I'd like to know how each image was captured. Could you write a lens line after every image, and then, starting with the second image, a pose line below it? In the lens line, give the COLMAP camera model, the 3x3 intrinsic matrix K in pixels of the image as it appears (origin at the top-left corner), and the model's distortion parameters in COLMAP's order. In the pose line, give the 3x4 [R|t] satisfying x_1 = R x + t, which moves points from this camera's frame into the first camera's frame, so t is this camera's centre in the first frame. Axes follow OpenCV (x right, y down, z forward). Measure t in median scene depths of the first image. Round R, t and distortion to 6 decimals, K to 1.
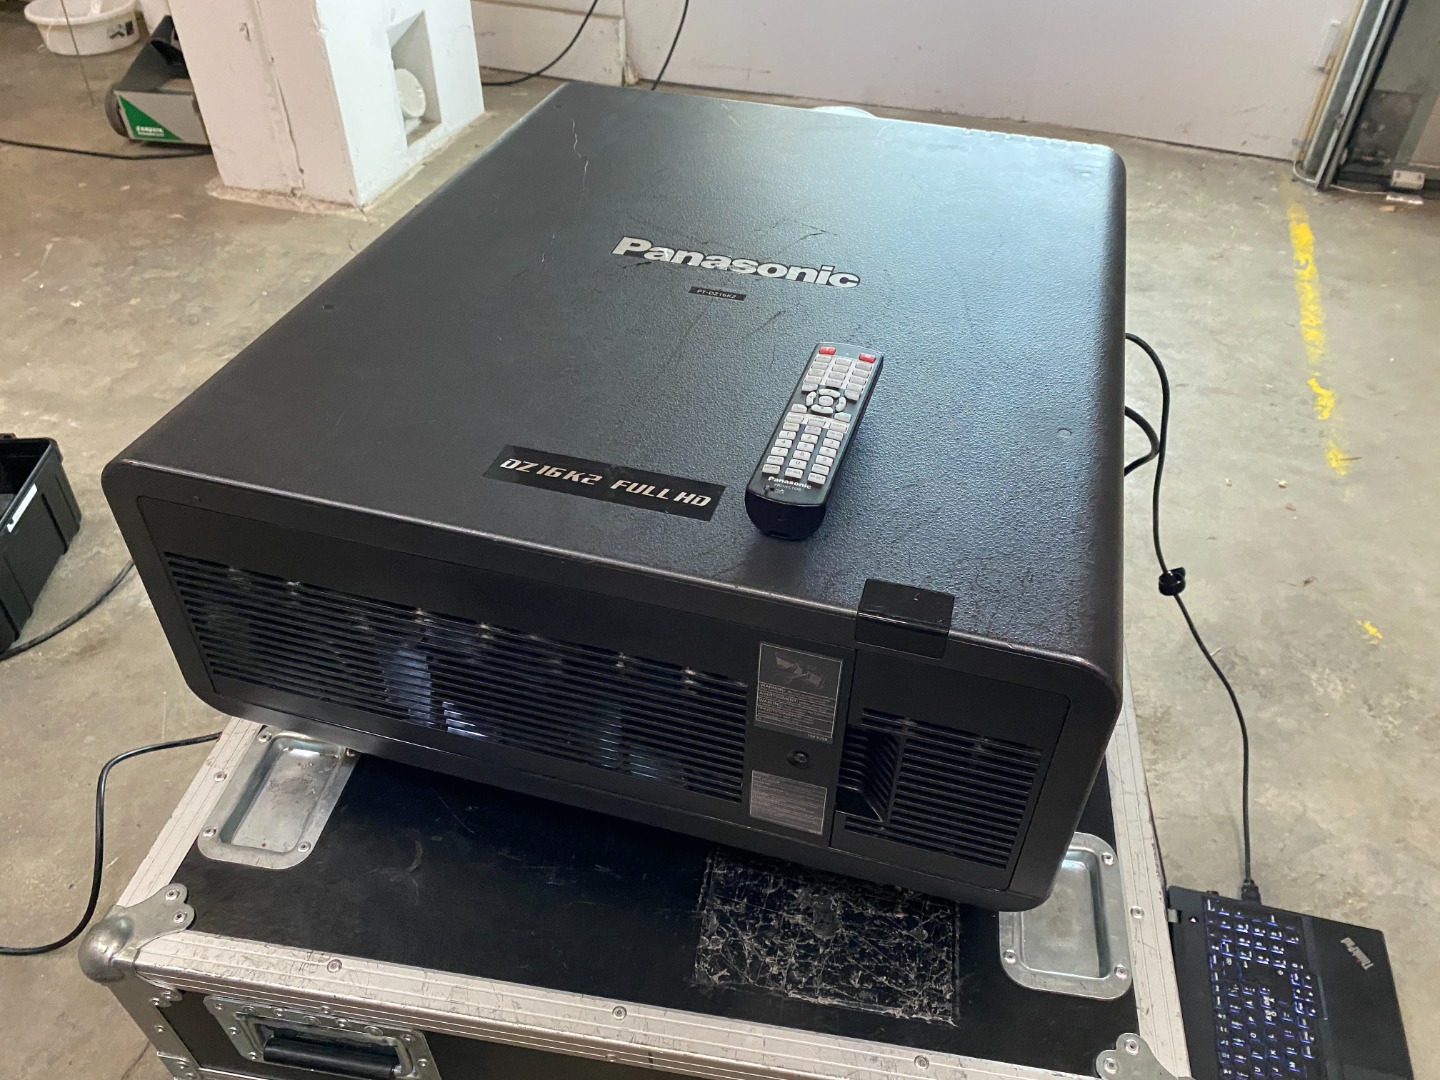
lens RADIAL K [[1095.8, 0, 727.6], [0, 1095.8, 536.7], [0, 0, 1]] dist [0.000447, 0.005307]
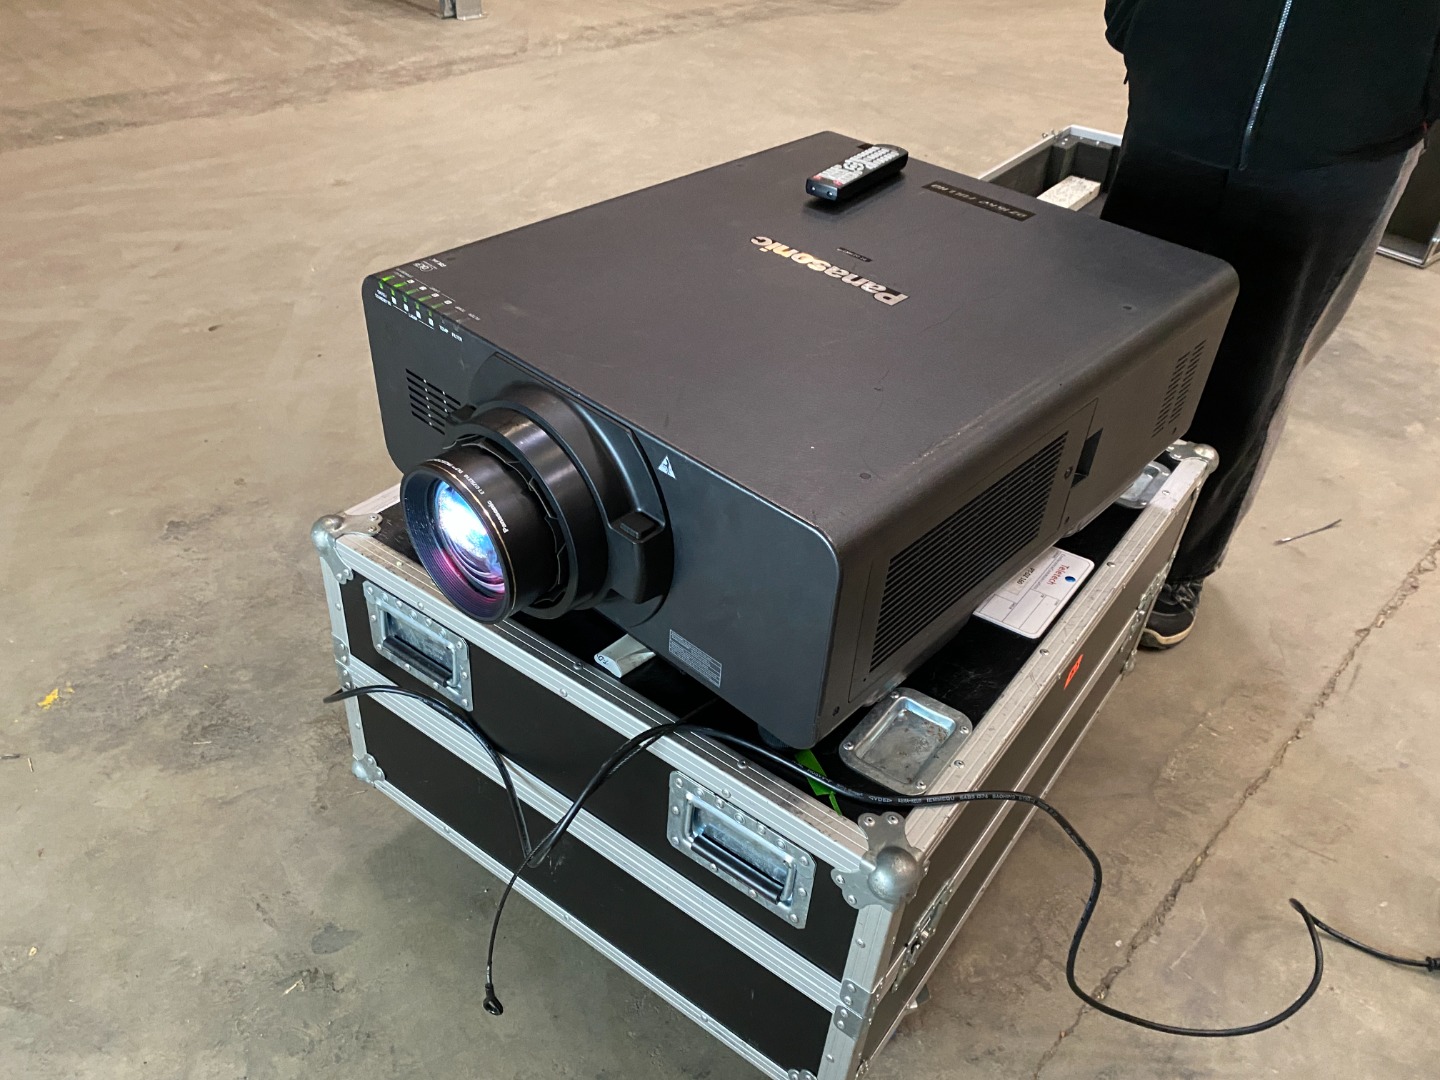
lens RADIAL K [[1133.7, 0, 728.5], [0, 1133.7, 501.5], [0, 0, 1]] dist [0.005377, -0.010603]
pose [[-0.888775, -0.318133, 0.329955, -0.422184], [0.245453, 0.277600, 0.928812, -1.440202], [-0.387082, 0.906493, -0.168637, 1.508068]]
